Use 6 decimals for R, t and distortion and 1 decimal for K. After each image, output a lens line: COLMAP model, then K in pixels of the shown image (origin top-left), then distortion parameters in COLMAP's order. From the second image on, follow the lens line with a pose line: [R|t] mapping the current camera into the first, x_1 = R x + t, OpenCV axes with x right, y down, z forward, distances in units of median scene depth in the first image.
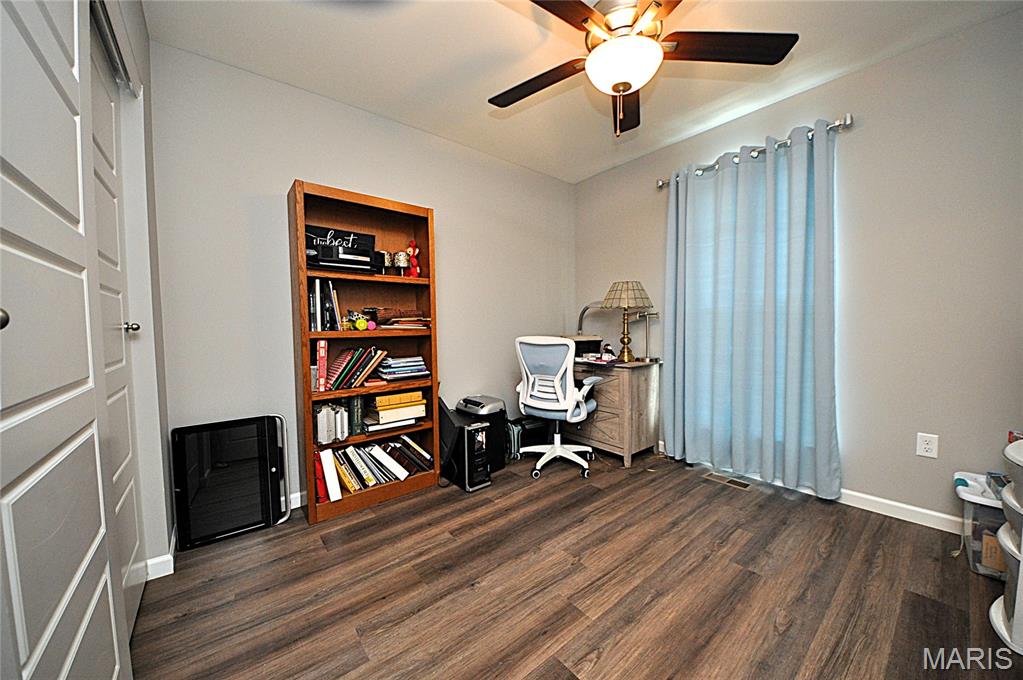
lens RADIAL K [[363.7, 0, 517.6], [0, 363.7, 344.3], [0, 0, 1]] dist [0.062302, -0.027387]
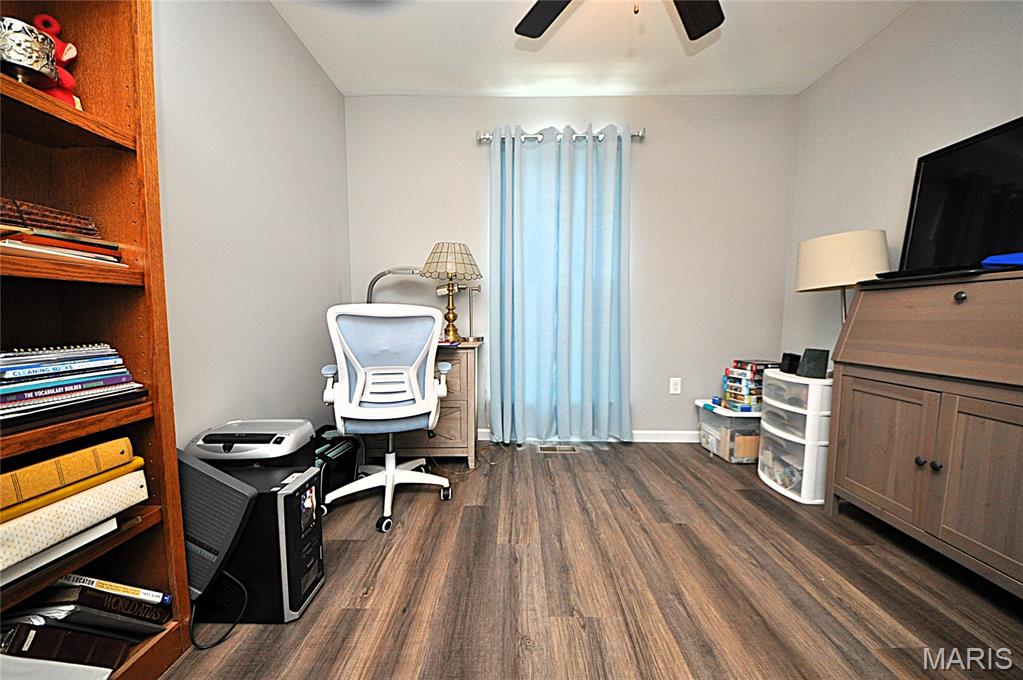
lens RADIAL K [[363.7, 0, 517.6], [0, 363.7, 344.3], [0, 0, 1]] dist [0.062302, -0.027387]
pose [[0.636887, -0.045056, 0.769640, -0.285938], [0.029291, 0.998984, 0.034244, 0.032717], [-0.770401, 0.000733, 0.637559, 0.435943]]
